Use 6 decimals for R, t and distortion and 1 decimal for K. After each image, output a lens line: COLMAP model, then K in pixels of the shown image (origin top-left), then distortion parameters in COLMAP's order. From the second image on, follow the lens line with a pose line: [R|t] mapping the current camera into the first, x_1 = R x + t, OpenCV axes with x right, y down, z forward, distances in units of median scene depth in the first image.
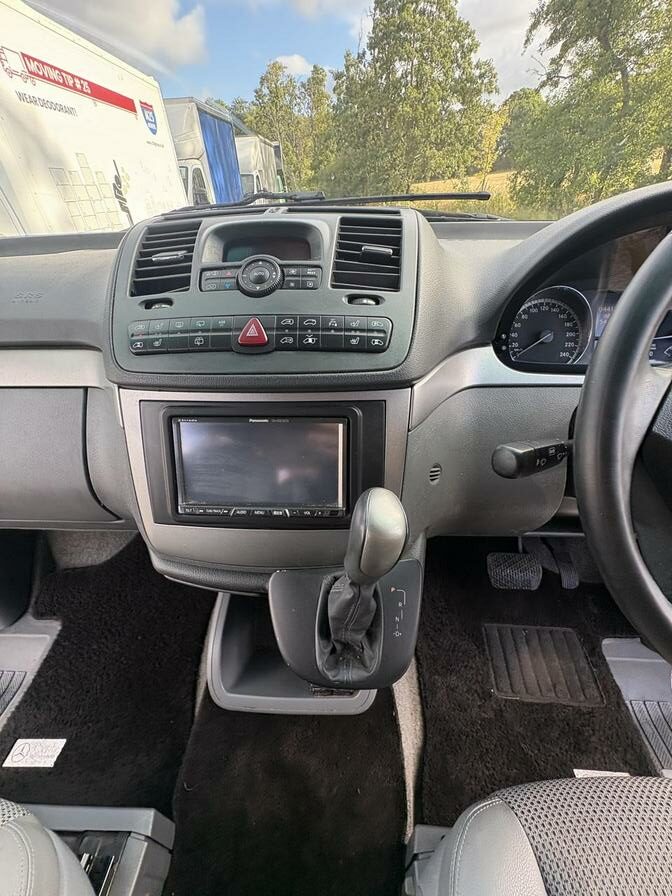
lens RADIAL K [[358.8, 0, 337.3], [0, 358.8, 450.8], [0, 0, 1]] dist [-0.001223, -0.000574]
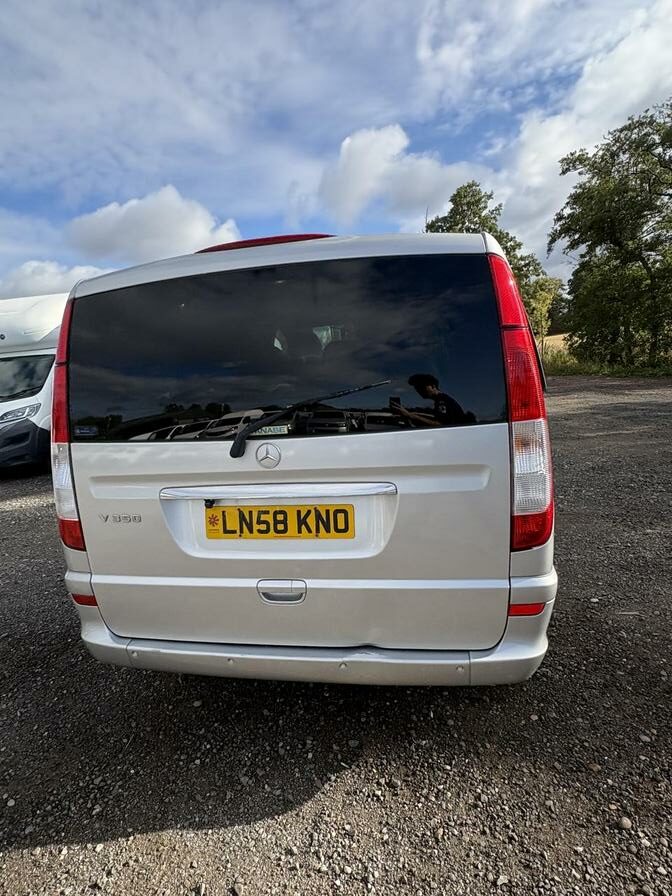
lens RADIAL K [[478.0, 0, 334.7], [0, 478.0, 448.1], [0, 0, 1]] dist [0.001577, 0.002096]
pose [[0.990214, -0.025431, -0.137218, 0.001794], [-0.035792, 0.904088, -0.425845, 0.128139], [0.134887, 0.426589, 0.894331, -0.178315]]
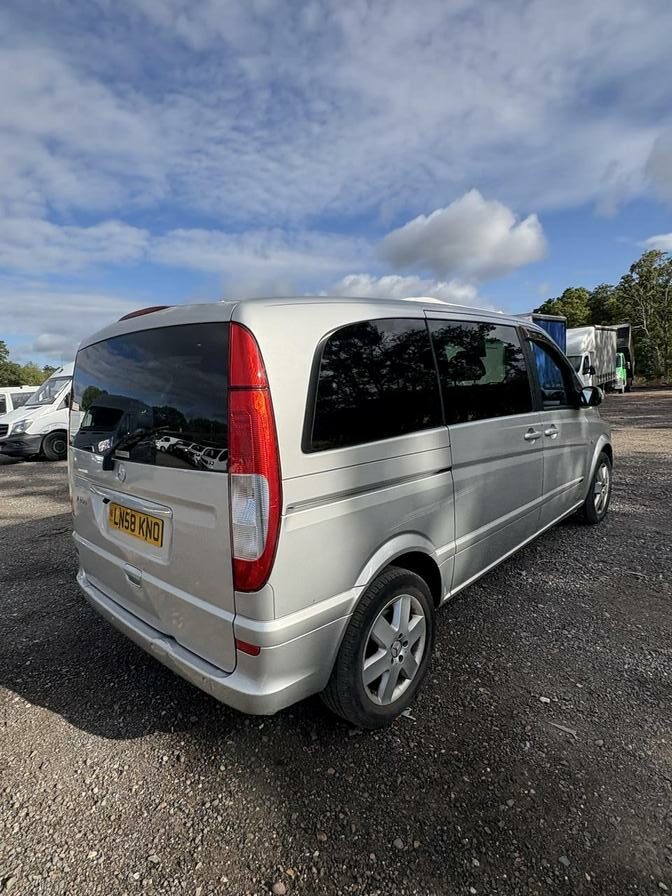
lens RADIAL K [[478.0, 0, 339.2], [0, 478.0, 447.2], [0, 0, 1]] dist [0.001577, 0.002096]
pose [[0.763525, 0.080742, -0.640711, 0.100775], [-0.357462, 0.879133, -0.315193, 0.103265], [0.537821, 0.469687, 0.700102, -0.155986]]
